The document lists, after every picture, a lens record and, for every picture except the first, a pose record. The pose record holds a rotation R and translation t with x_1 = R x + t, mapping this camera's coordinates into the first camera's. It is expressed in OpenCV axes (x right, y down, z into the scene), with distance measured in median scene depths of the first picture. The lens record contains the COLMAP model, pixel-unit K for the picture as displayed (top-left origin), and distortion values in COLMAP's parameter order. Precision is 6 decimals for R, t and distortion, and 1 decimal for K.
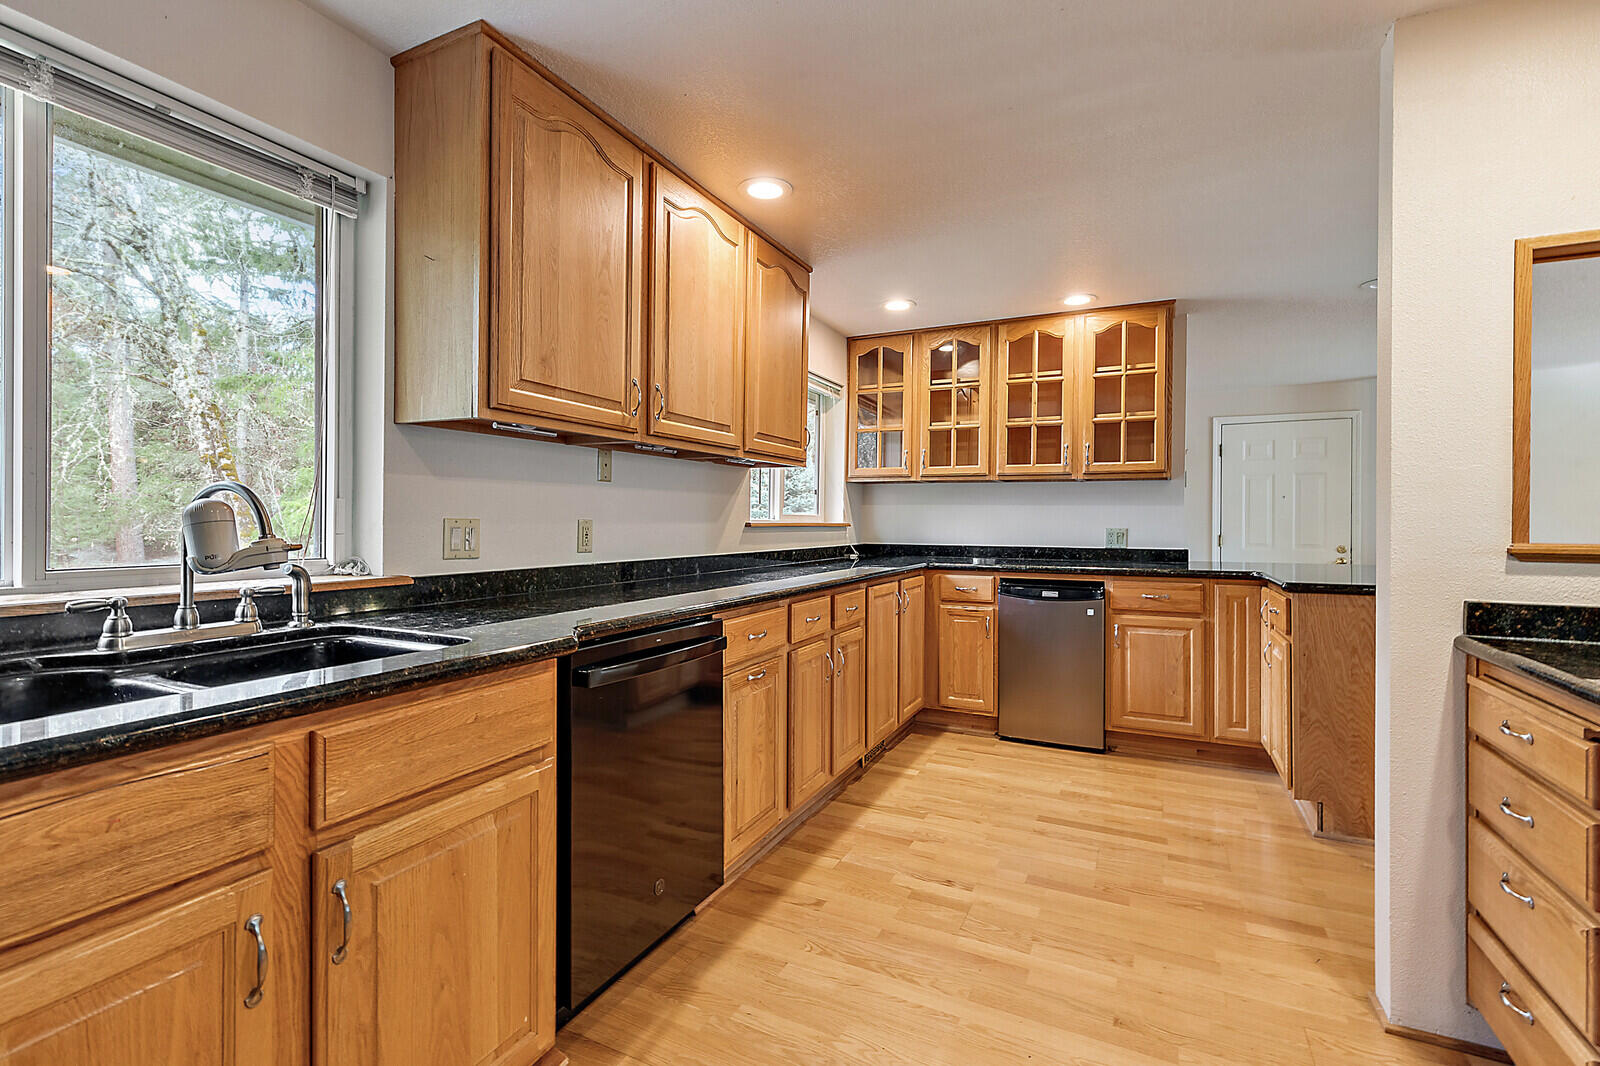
lens RADIAL K [[725.3, 0, 798.8], [0, 725.3, 524.4], [0, 0, 1]] dist [0.005759, -0.000524]
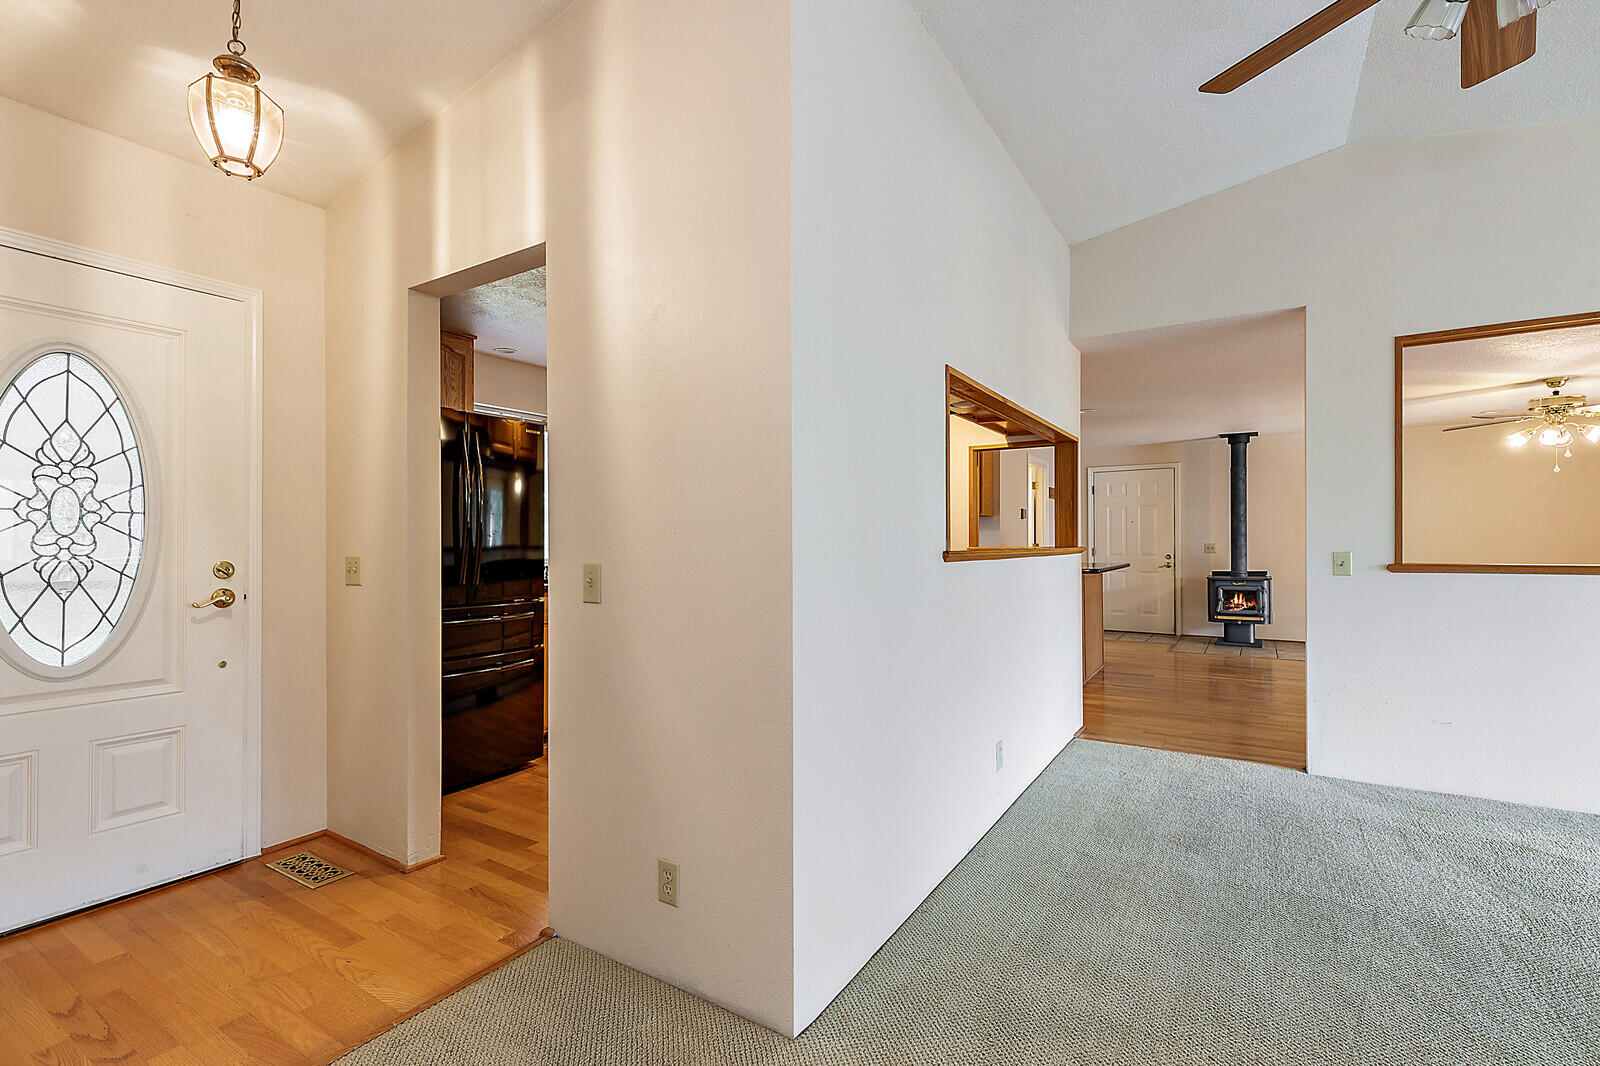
lens RADIAL K [[723.2, 0, 801.3], [0, 723.2, 534.7], [0, 0, 1]] dist [0.004801, 0.000423]
pose [[0.994701, -0.010184, -0.102301, 0.460638], [0.009064, 0.999894, -0.011405, -0.002606], [0.102406, 0.010418, 0.994688, -1.575958]]
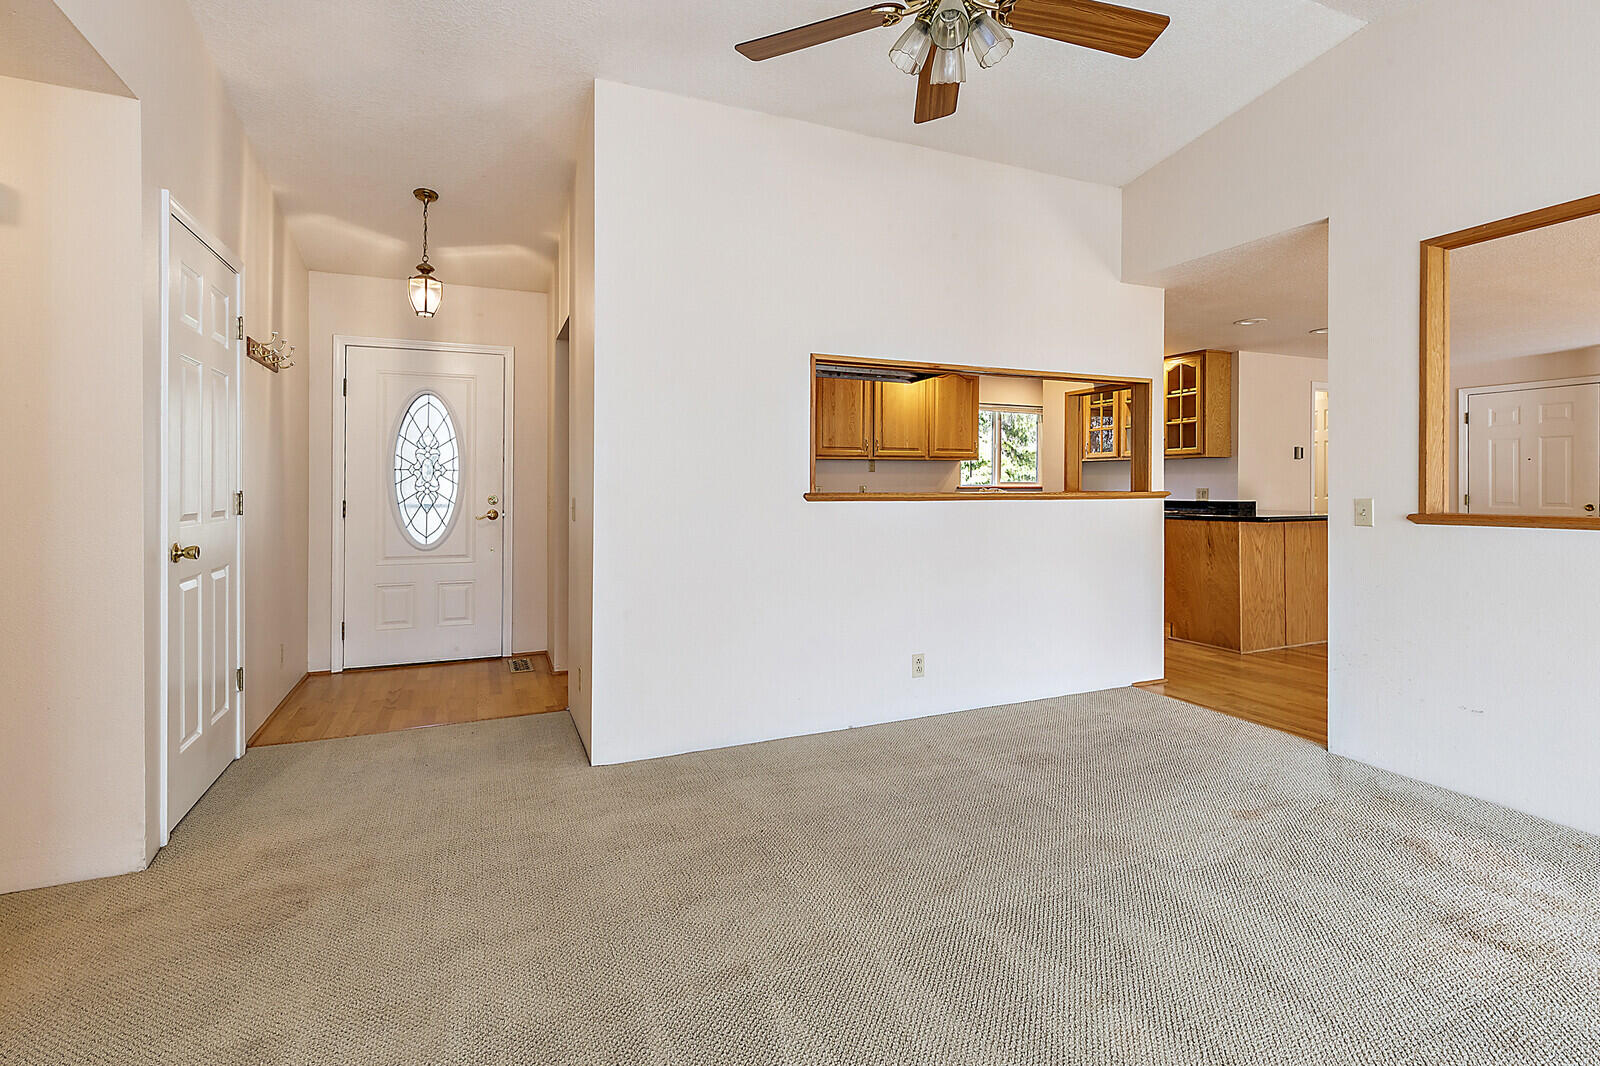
lens RADIAL K [[732.7, 0, 797.6], [0, 732.7, 479.4], [0, 0, 1]] dist [-0.000009, -0.000193]
pose [[0.766009, -0.012041, -0.642717, 1.622698], [0.004808, 0.999904, -0.013002, 0.004562], [0.642811, 0.006870, 0.765994, -1.618308]]
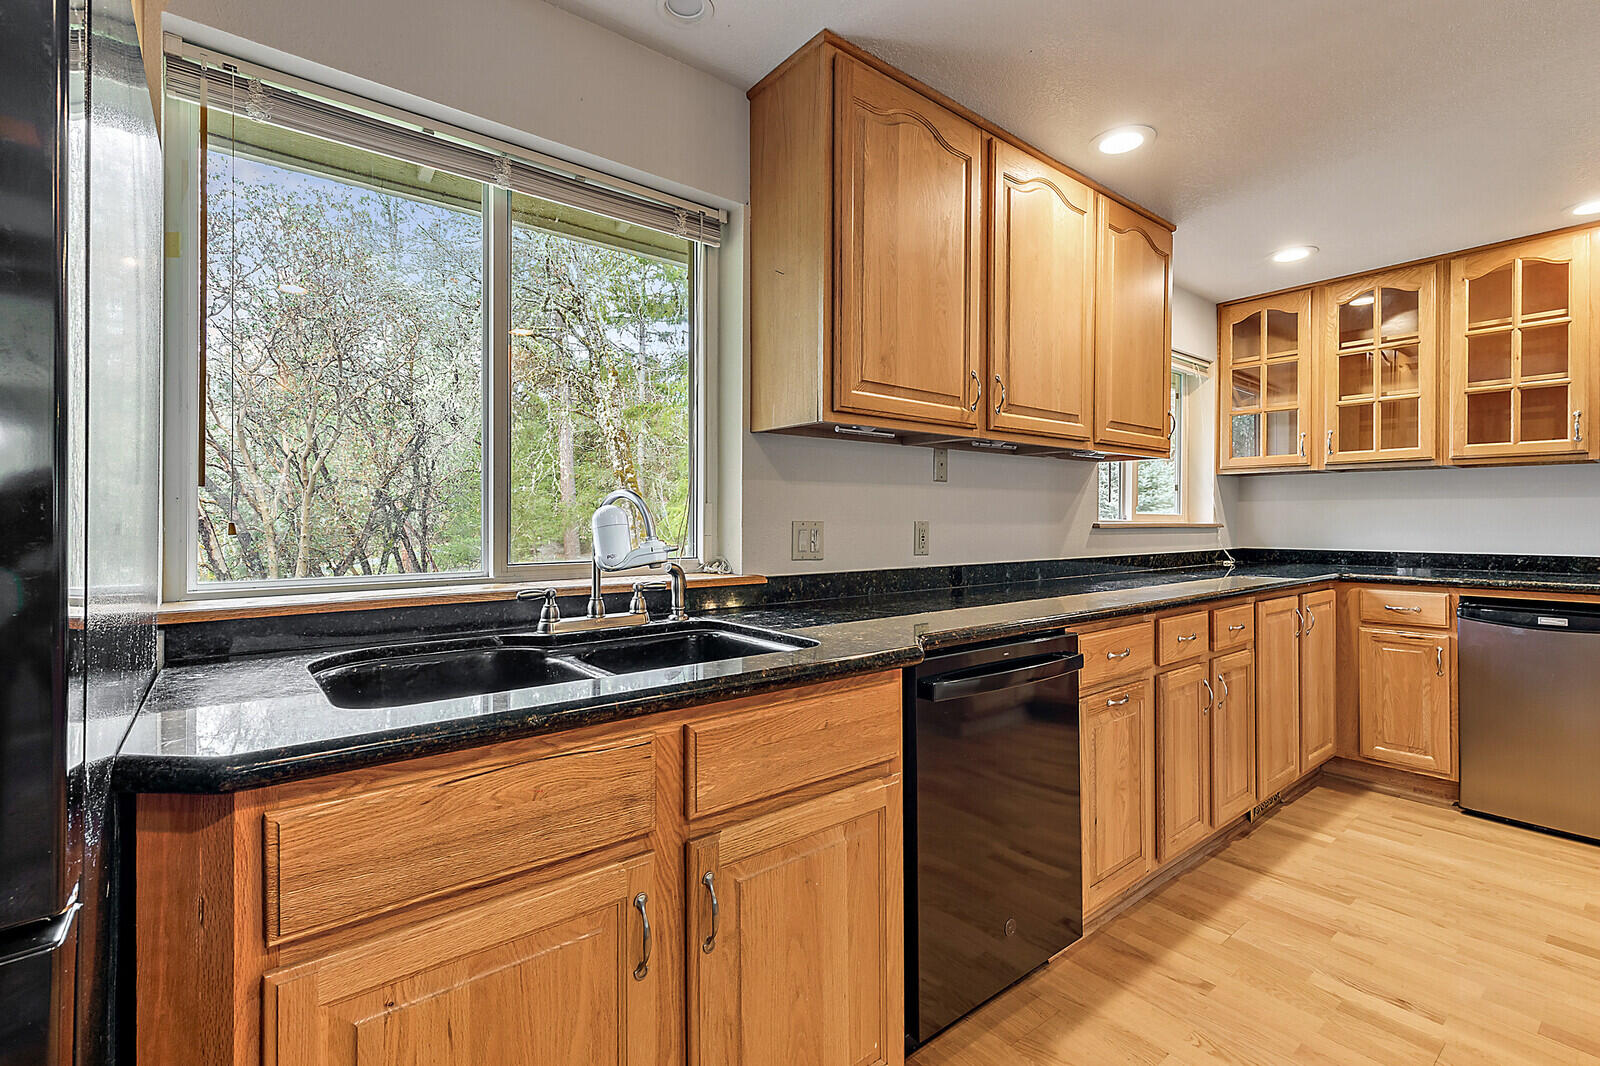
lens RADIAL K [[723.2, 0, 801.3], [0, 723.2, 534.7], [0, 0, 1]] dist [0.004801, 0.000423]
pose [[0.906403, 0.002417, -0.422407, -0.035665], [0.003068, 0.999920, 0.012303, -0.001152], [0.422403, -0.012448, 0.906323, 0.059082]]
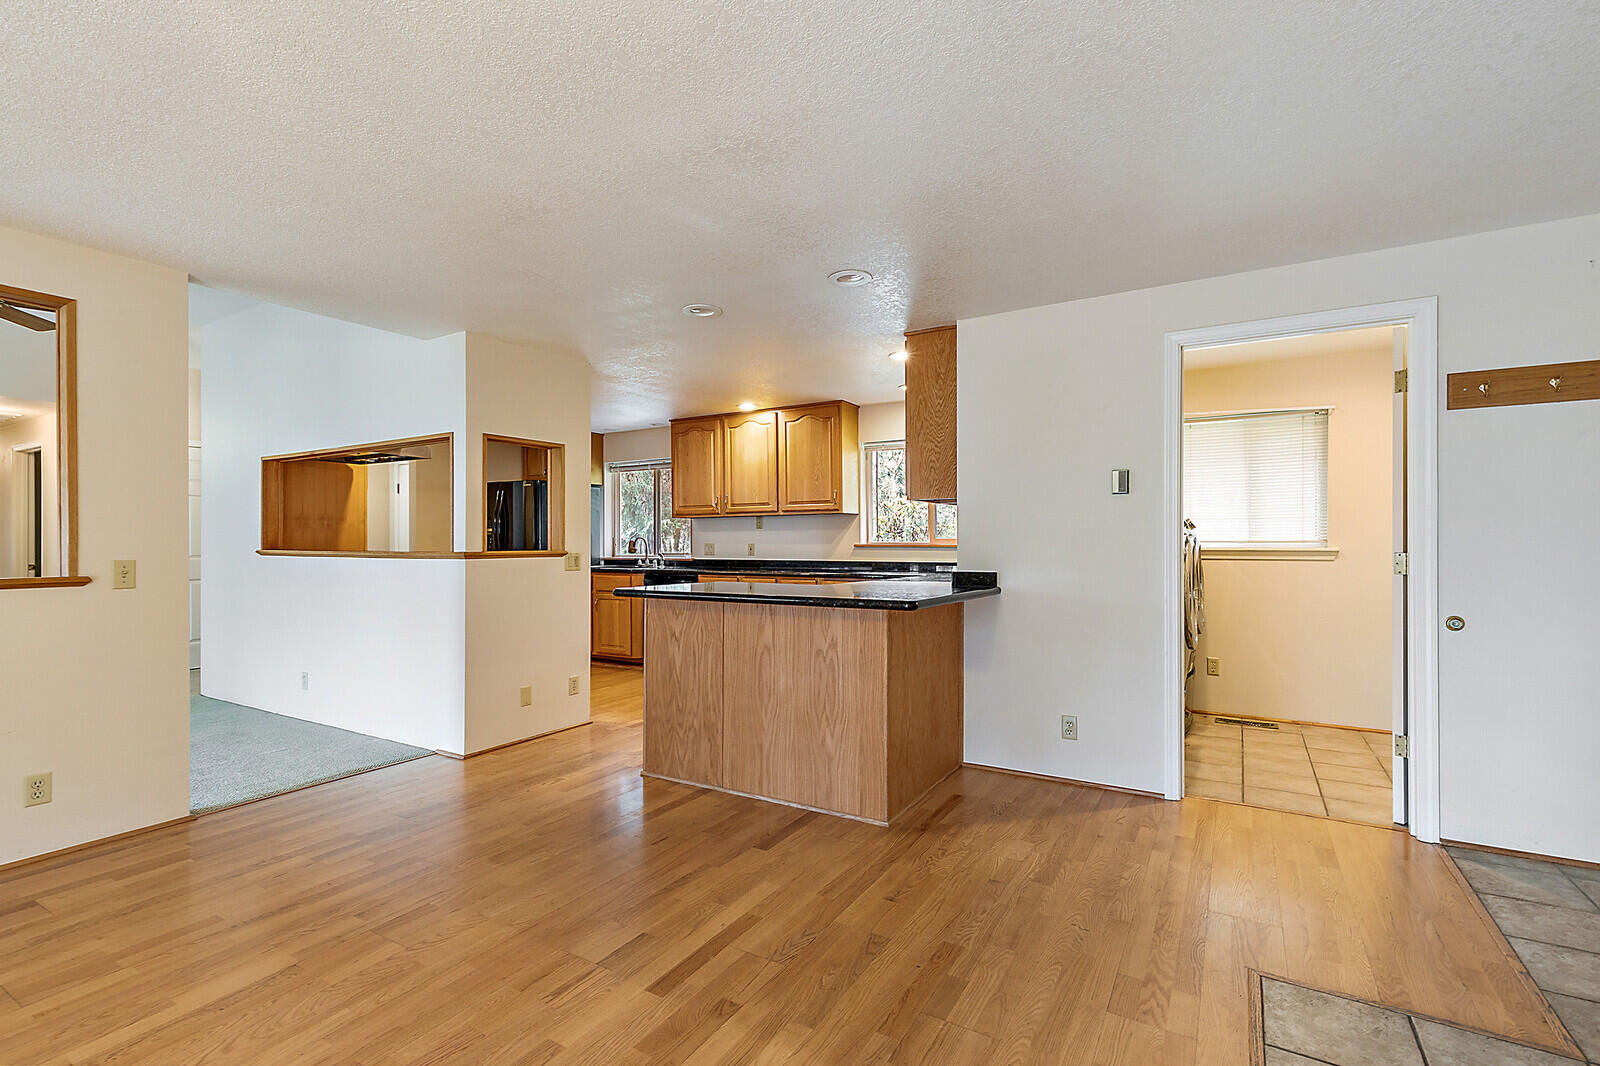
lens RADIAL K [[723.2, 0, 801.3], [0, 723.2, 534.7], [0, 0, 1]] dist [0.004801, 0.000423]
pose [[-0.082013, -0.013029, -0.996546, 2.925665], [-0.000974, 0.999915, -0.012993, -0.003893], [0.996631, -0.000095, -0.082019, 1.727135]]
